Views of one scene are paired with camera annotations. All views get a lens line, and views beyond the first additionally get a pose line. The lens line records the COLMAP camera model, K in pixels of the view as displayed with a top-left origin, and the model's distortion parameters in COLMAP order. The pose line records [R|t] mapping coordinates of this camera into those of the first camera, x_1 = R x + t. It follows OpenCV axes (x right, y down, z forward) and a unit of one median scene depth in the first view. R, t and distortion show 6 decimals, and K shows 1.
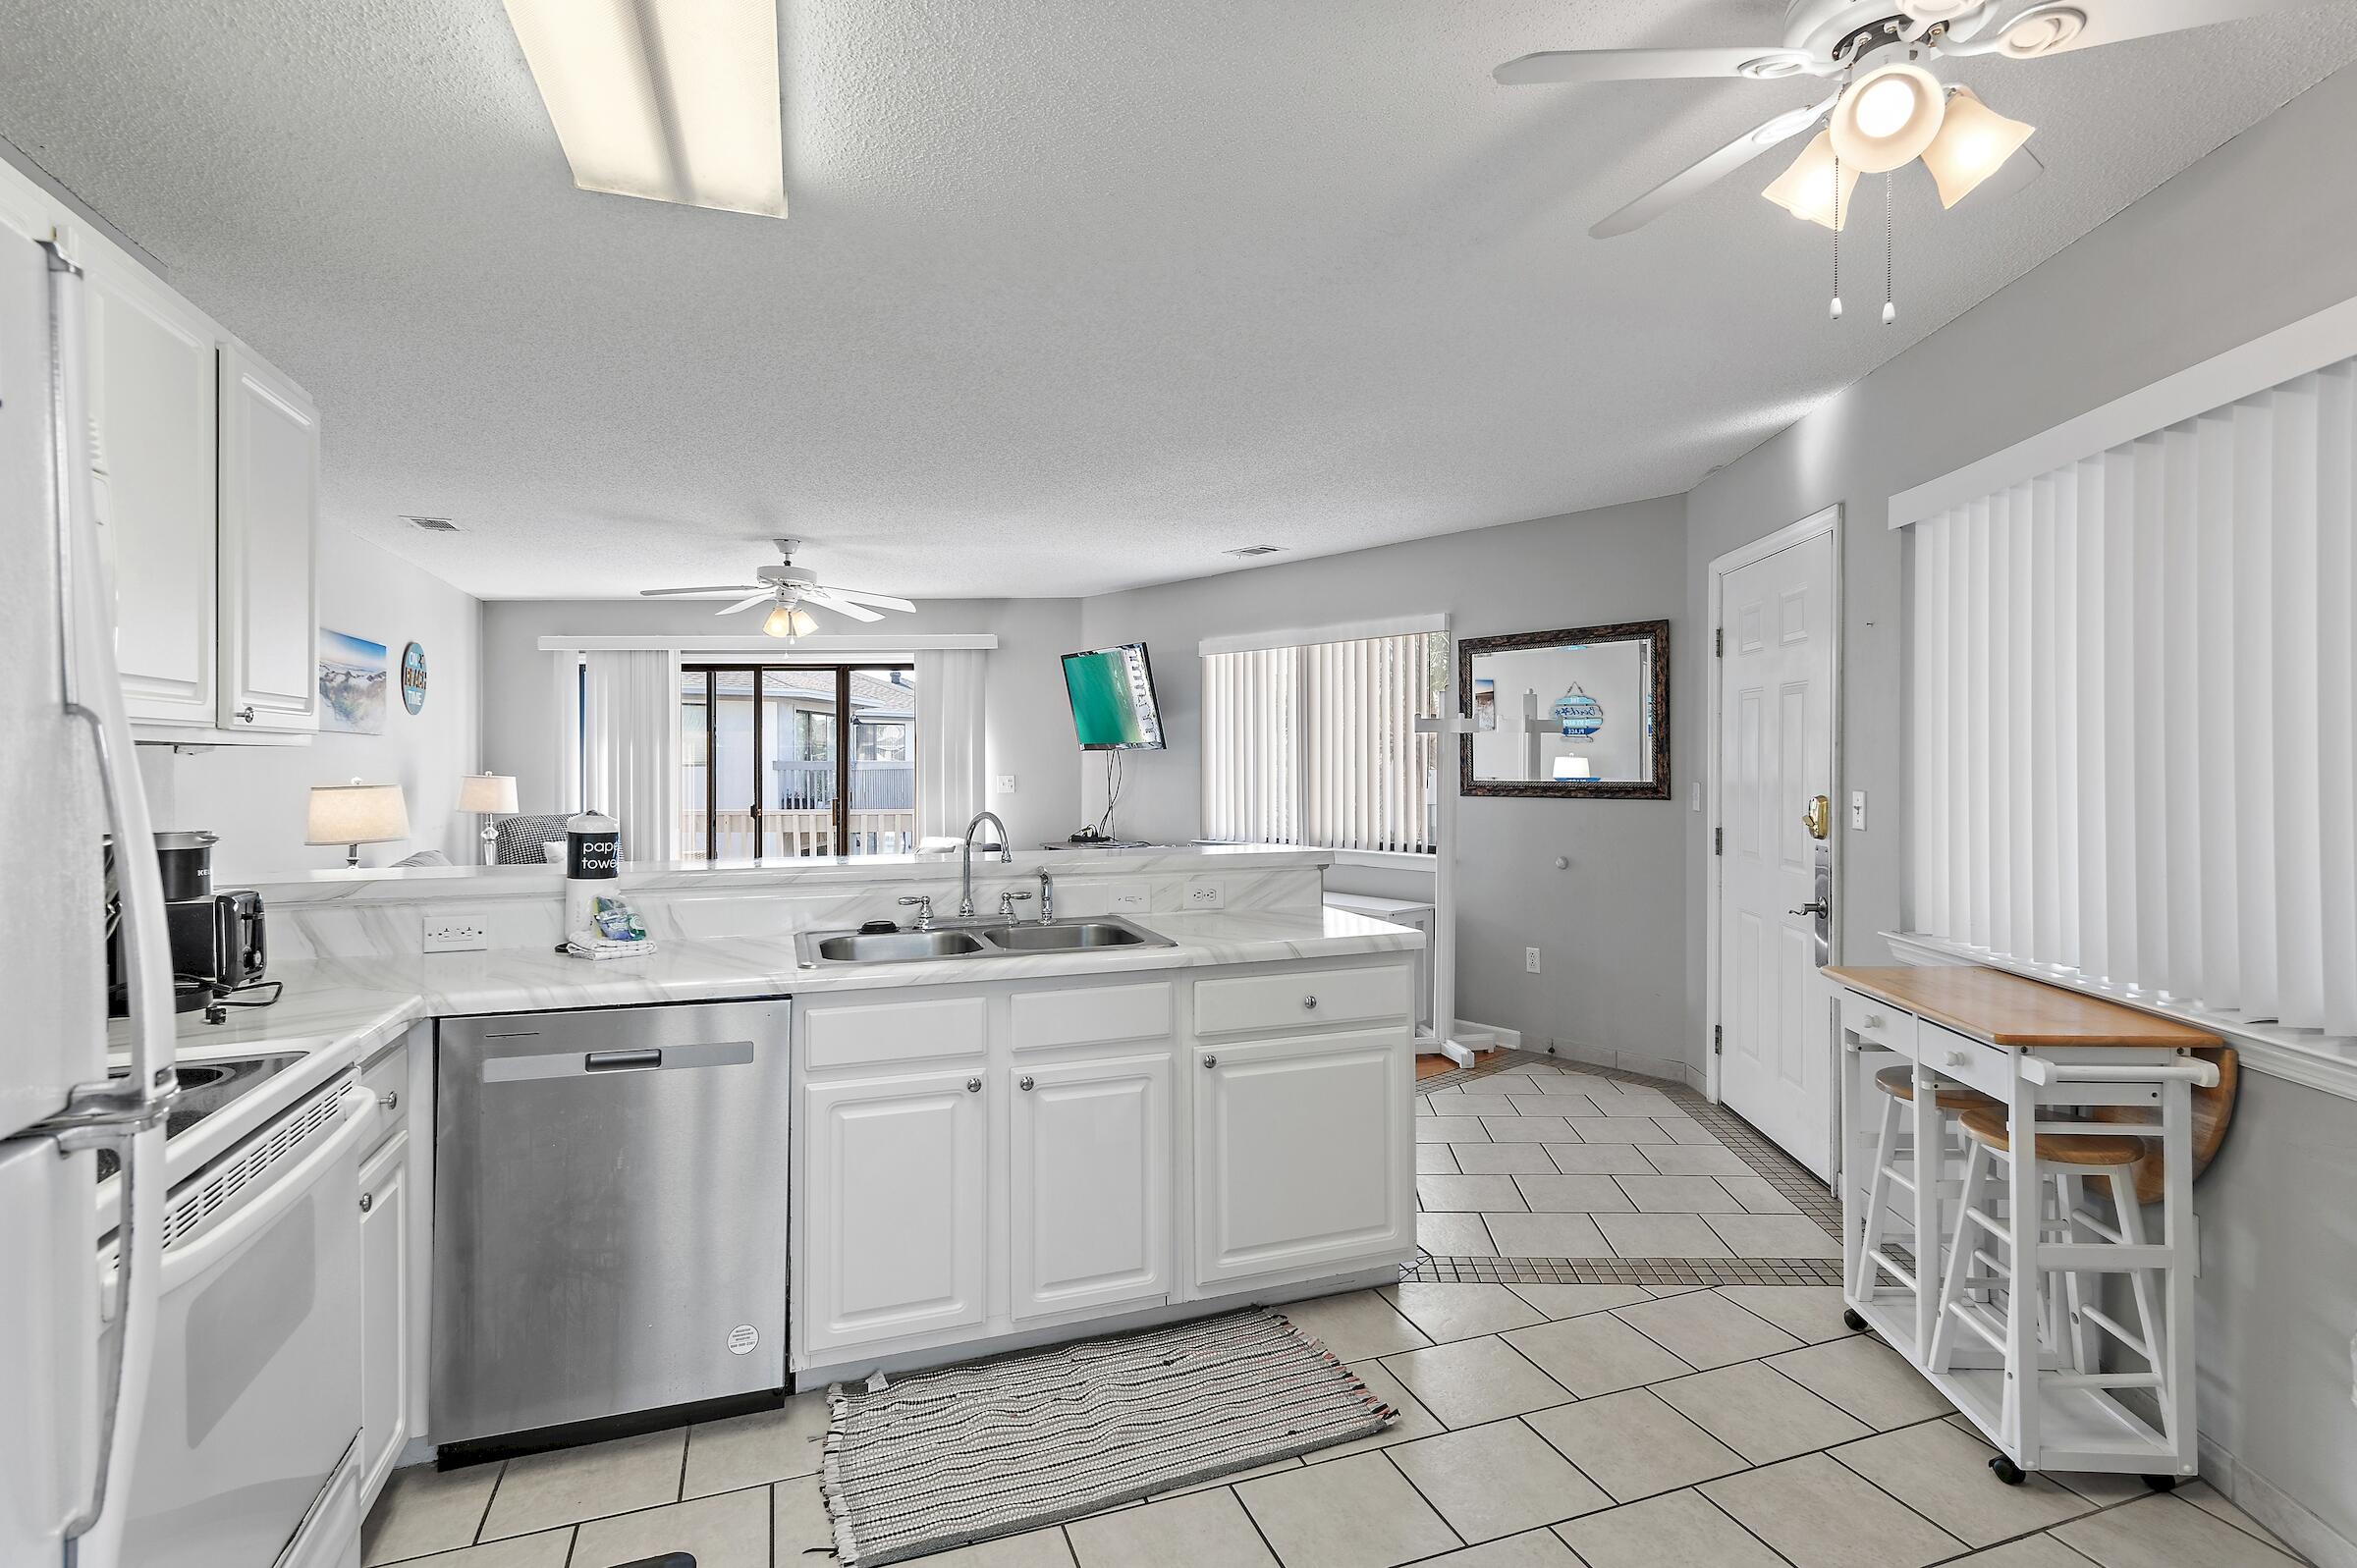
lens RADIAL K [[1187.3, 0, 1233.8], [0, 1187.3, 761.9], [0, 0, 1]] dist [0.010744, 0.000343]
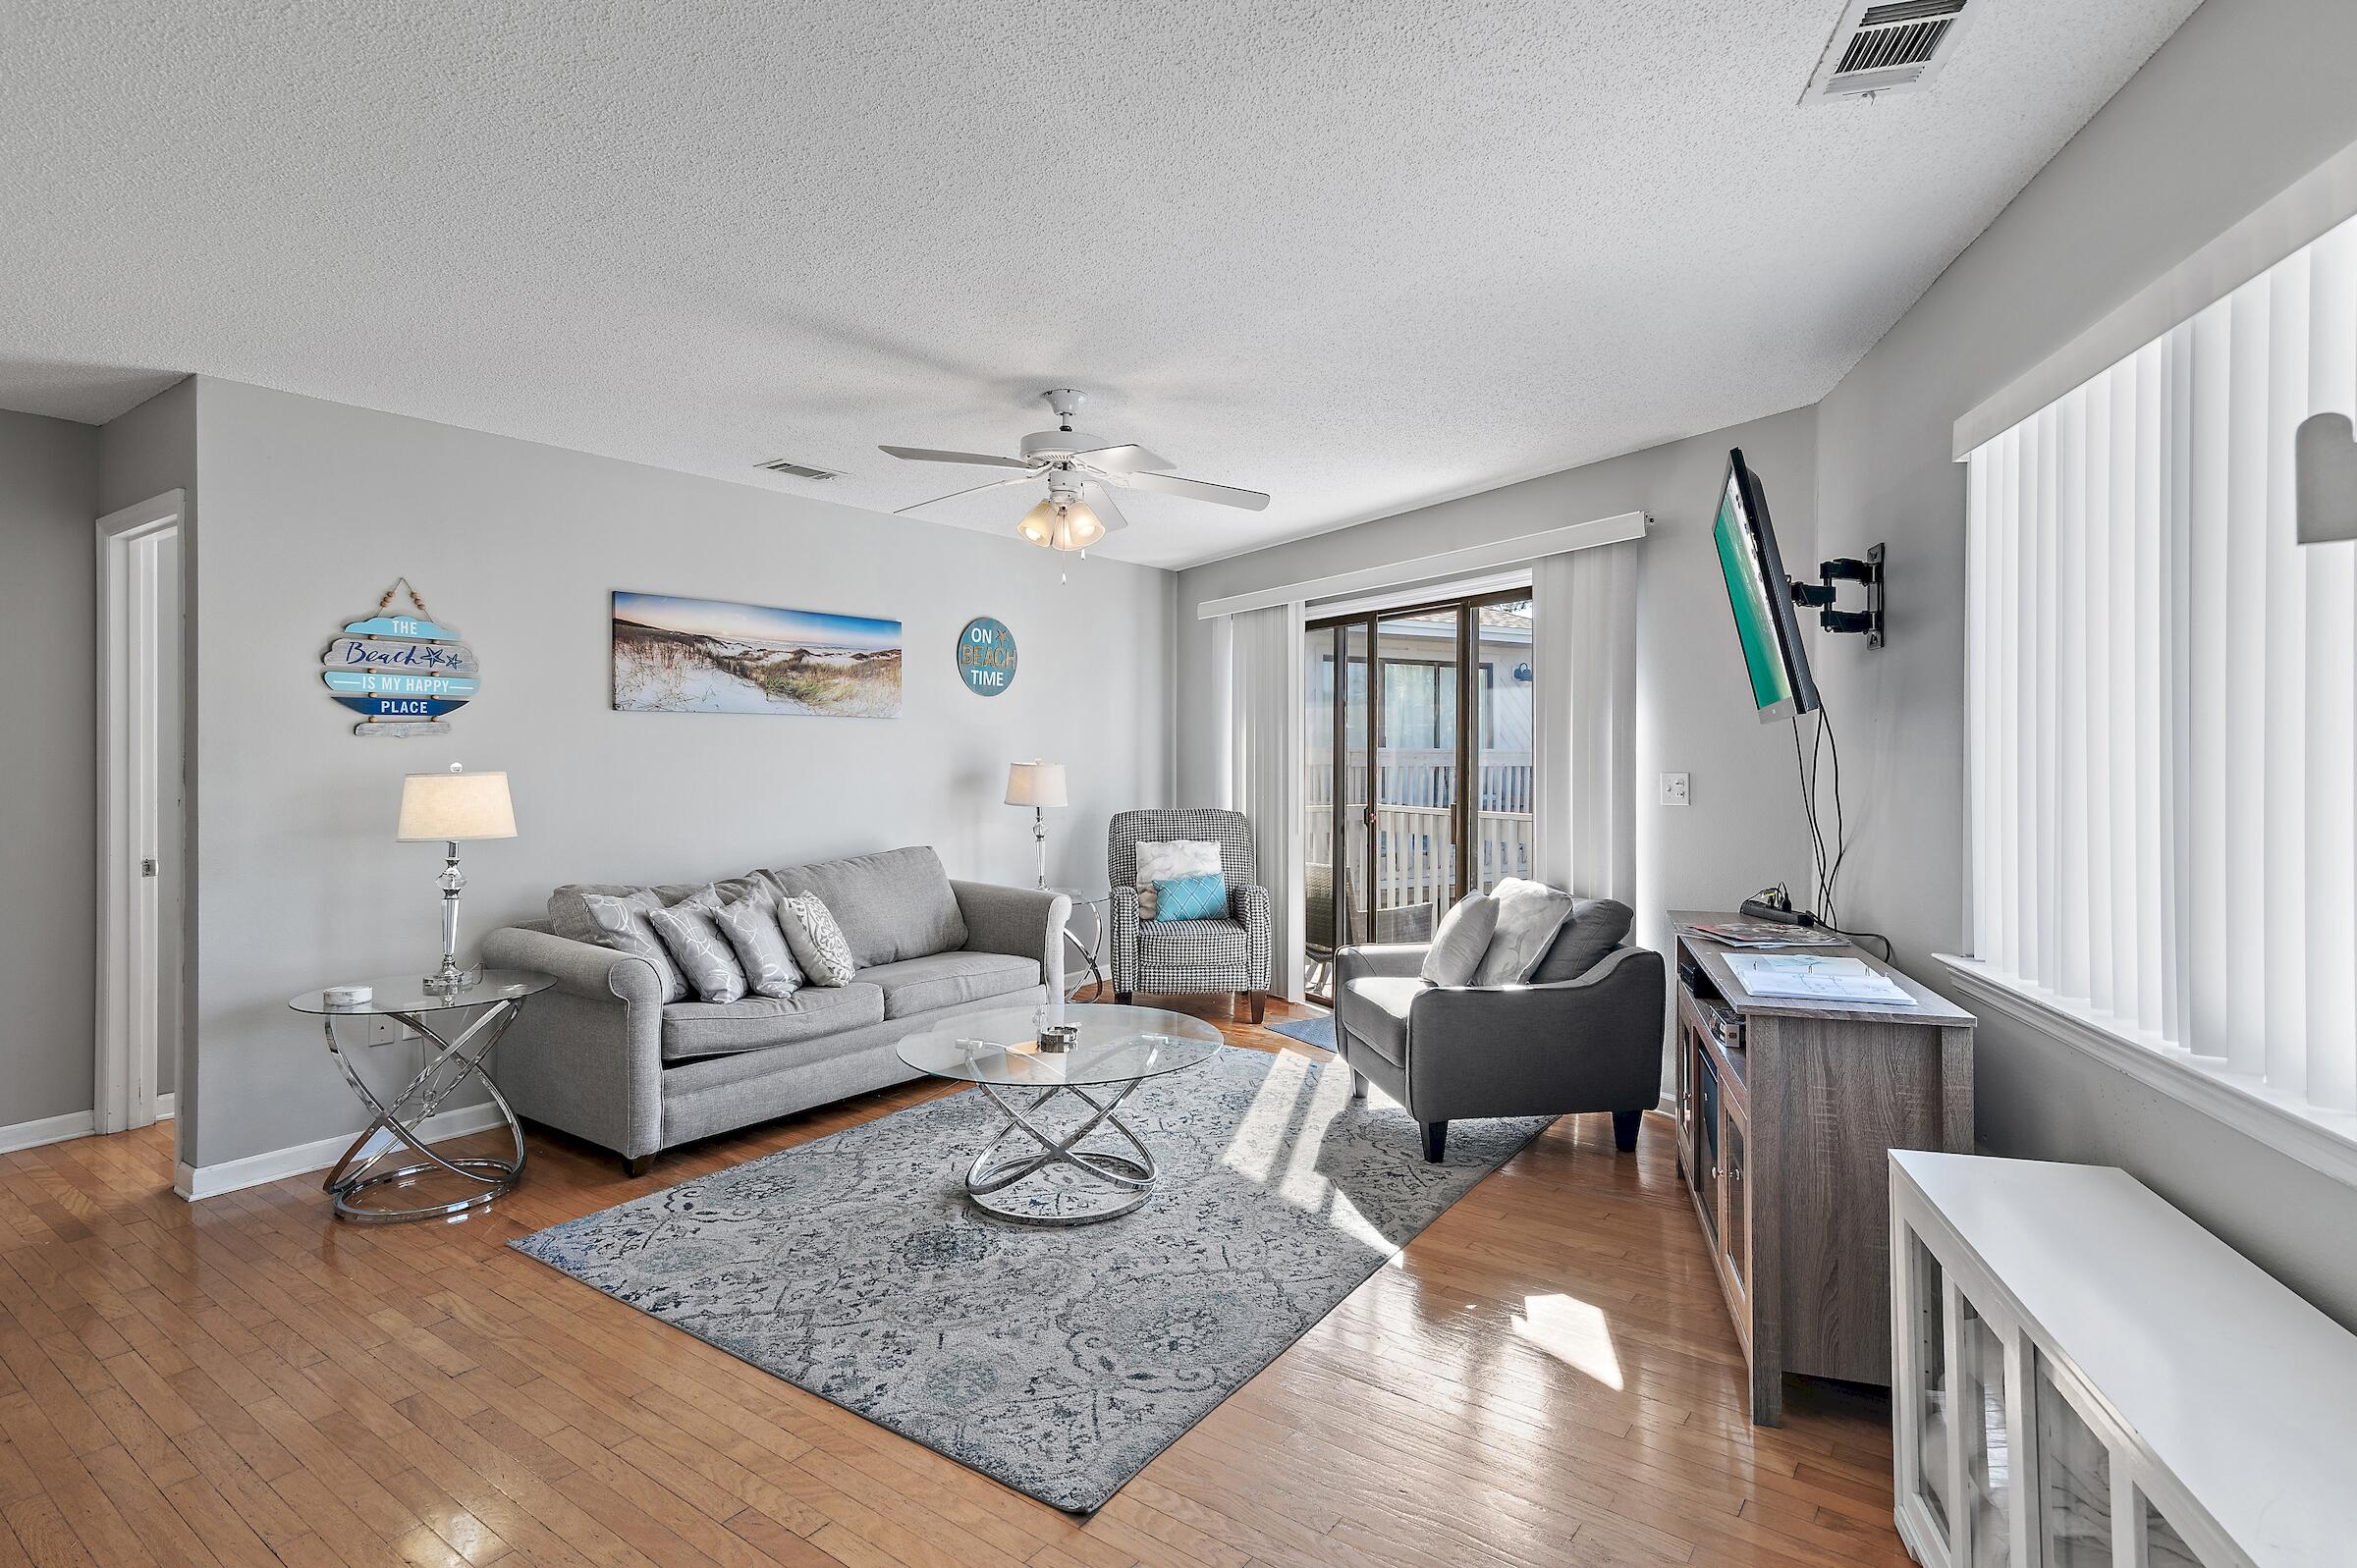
lens RADIAL K [[1178.2, 0, 1187.2], [0, 1178.2, 752.4], [0, 0, 1]] dist [0.019195, 0.000207]
pose [[0.537606, 0.001845, -0.843194, 0.194940], [-0.001428, 0.999998, 0.001278, 0.002821], [0.843195, 0.000517, 0.537607, 0.760723]]
